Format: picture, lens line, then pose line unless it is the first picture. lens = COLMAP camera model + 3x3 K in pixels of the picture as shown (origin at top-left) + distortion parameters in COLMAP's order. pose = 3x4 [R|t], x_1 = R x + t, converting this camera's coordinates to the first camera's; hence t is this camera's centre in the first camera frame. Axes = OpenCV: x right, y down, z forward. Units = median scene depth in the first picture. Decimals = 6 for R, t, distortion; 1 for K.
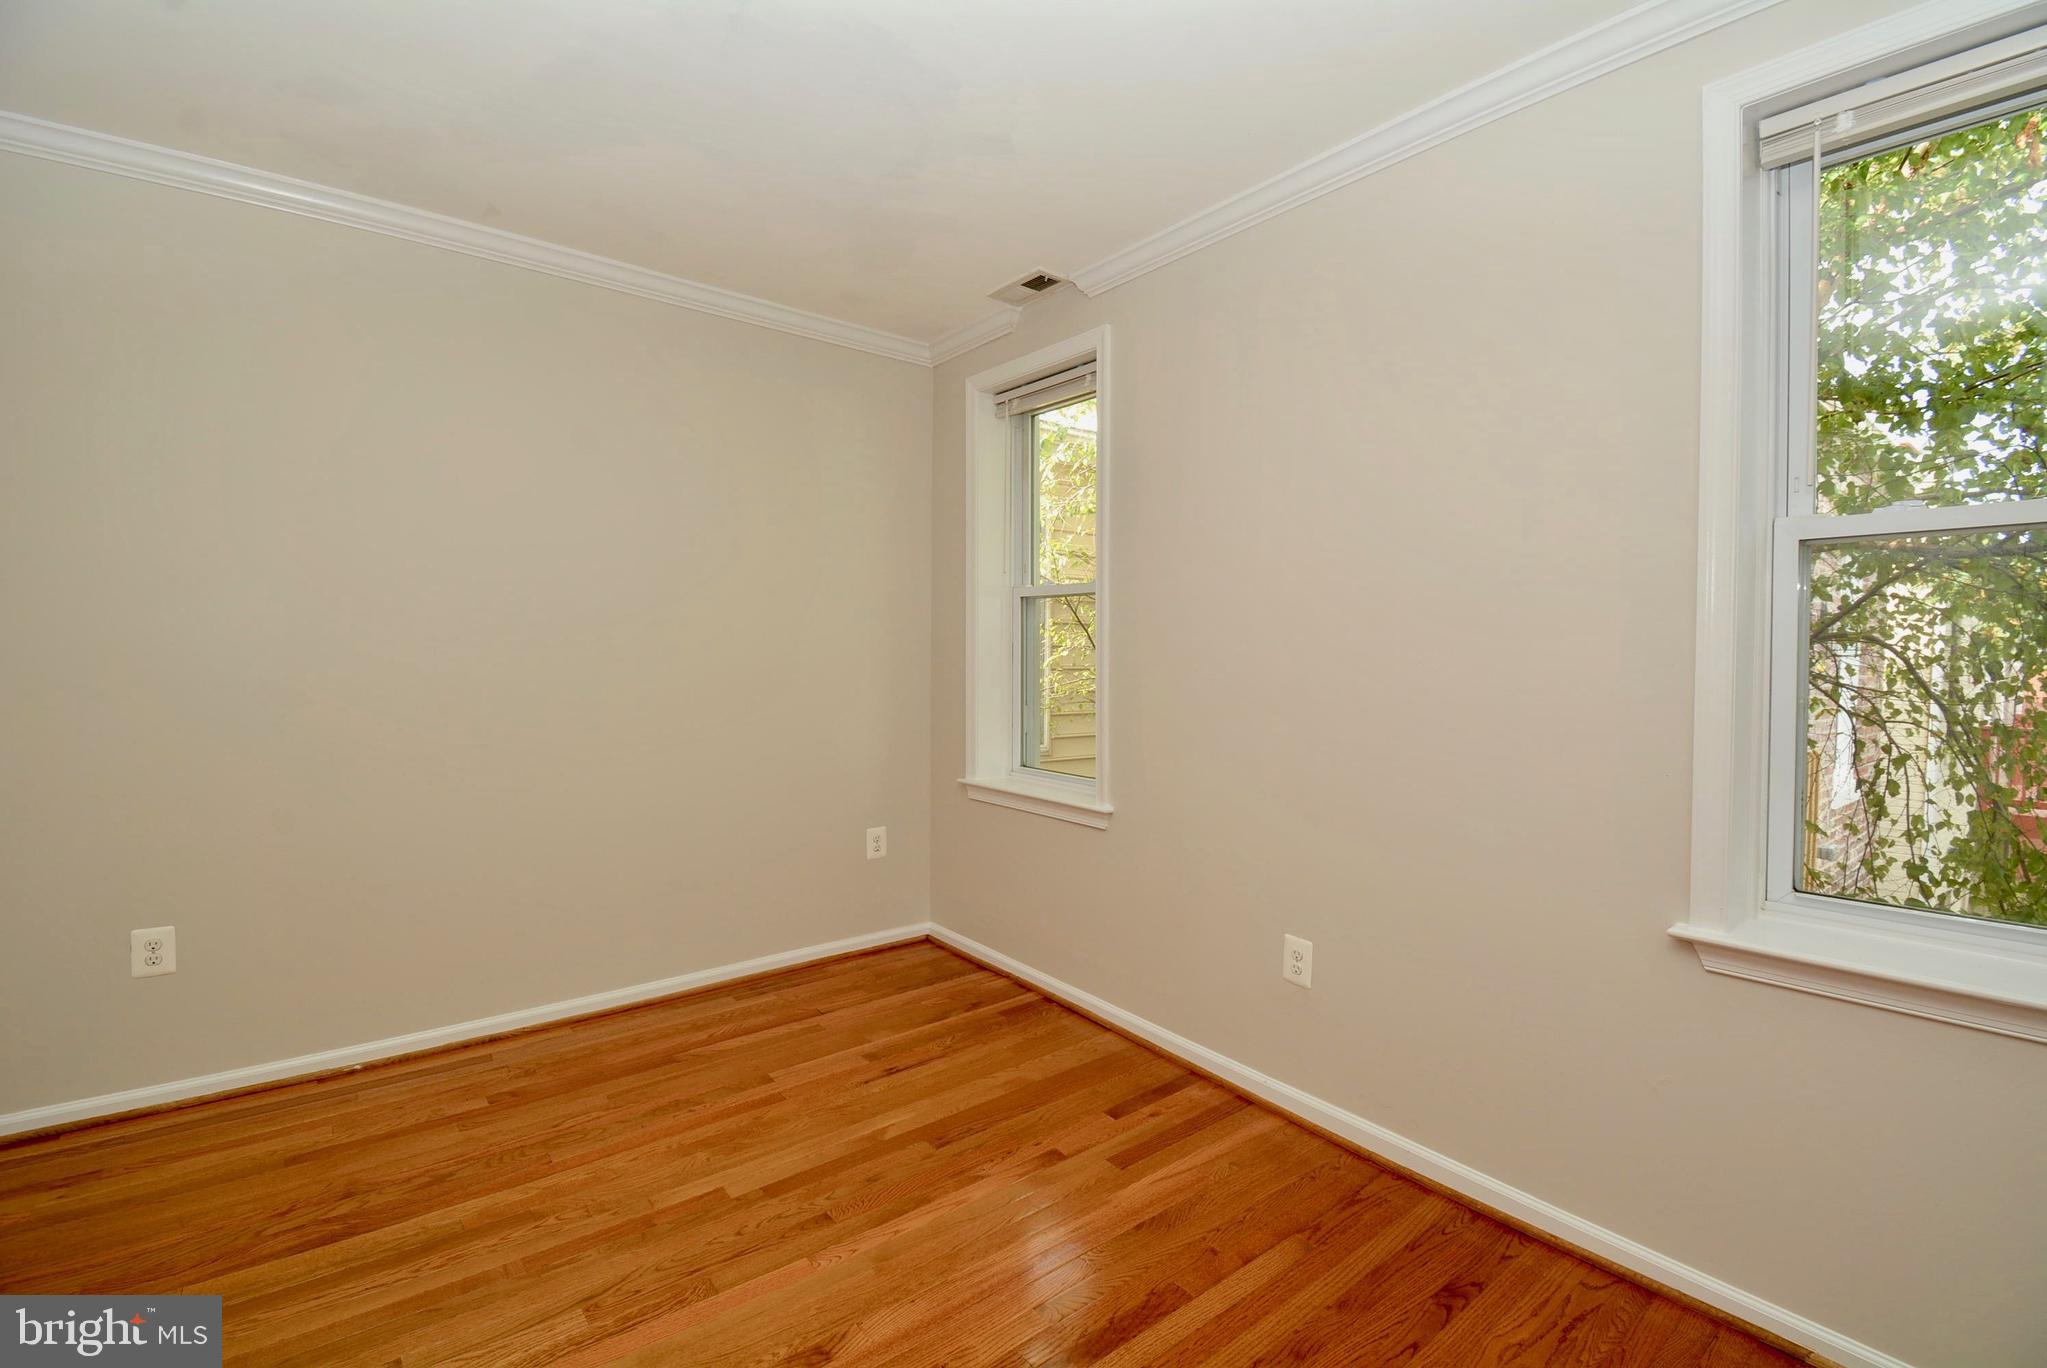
lens RADIAL K [[906.8, 0, 1007.0], [0, 906.8, 658.3], [0, 0, 1]] dist [0.013477, -0.021499]
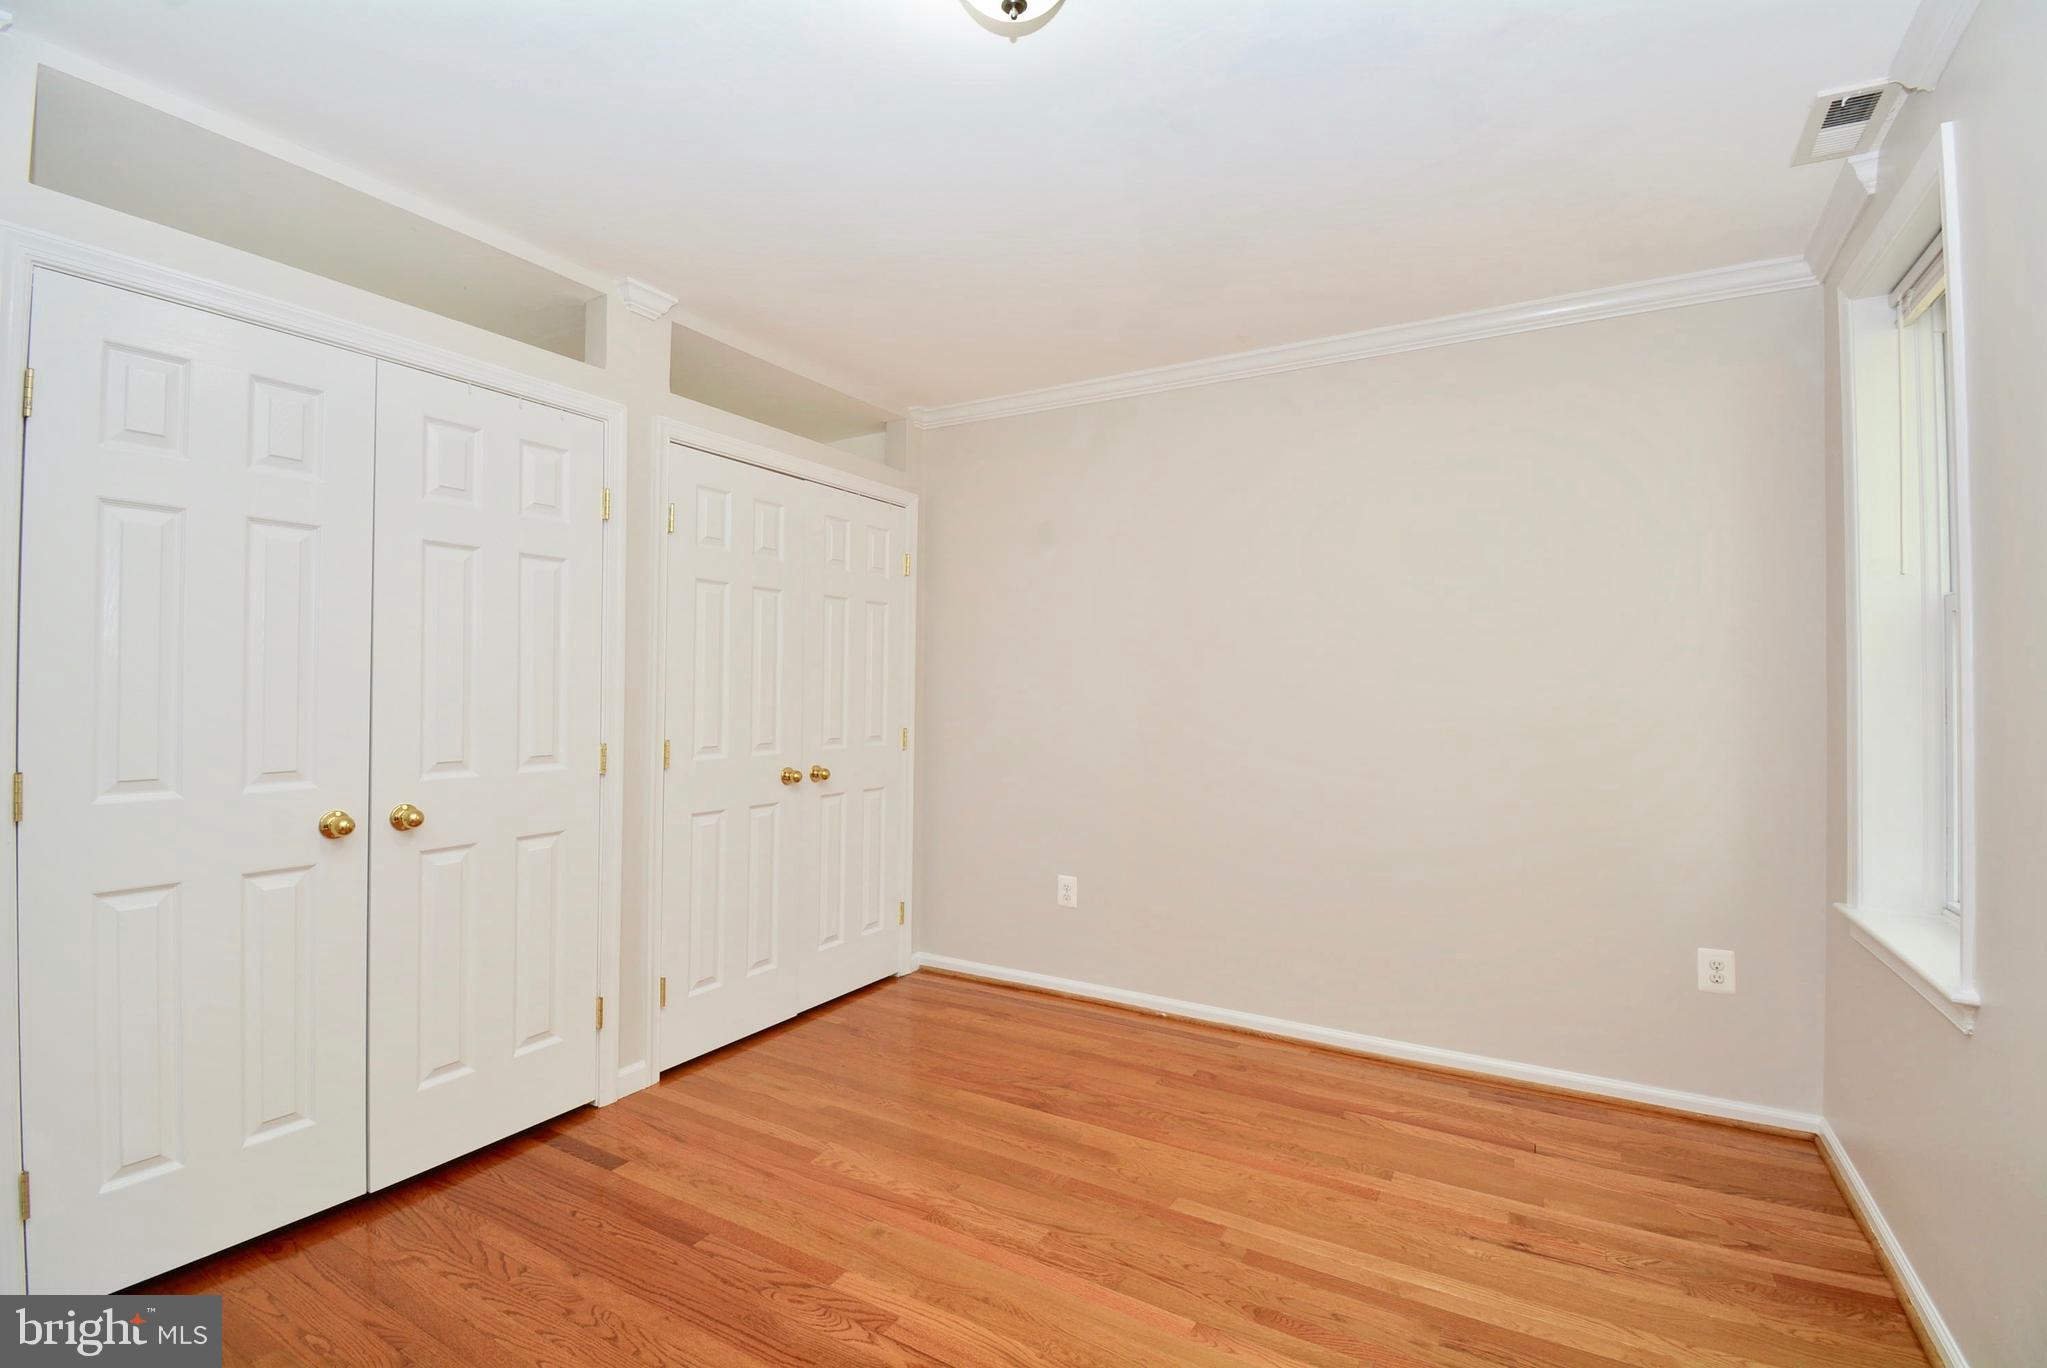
lens RADIAL K [[906.8, 0, 1063.4], [0, 906.8, 655.9], [0, 0, 1]] dist [0.013477, -0.021499]
pose [[0.374415, -0.042545, -0.926284, 0.454913], [-0.012949, 0.998610, -0.051101, -0.001950], [0.927171, 0.031128, 0.373344, 0.333544]]
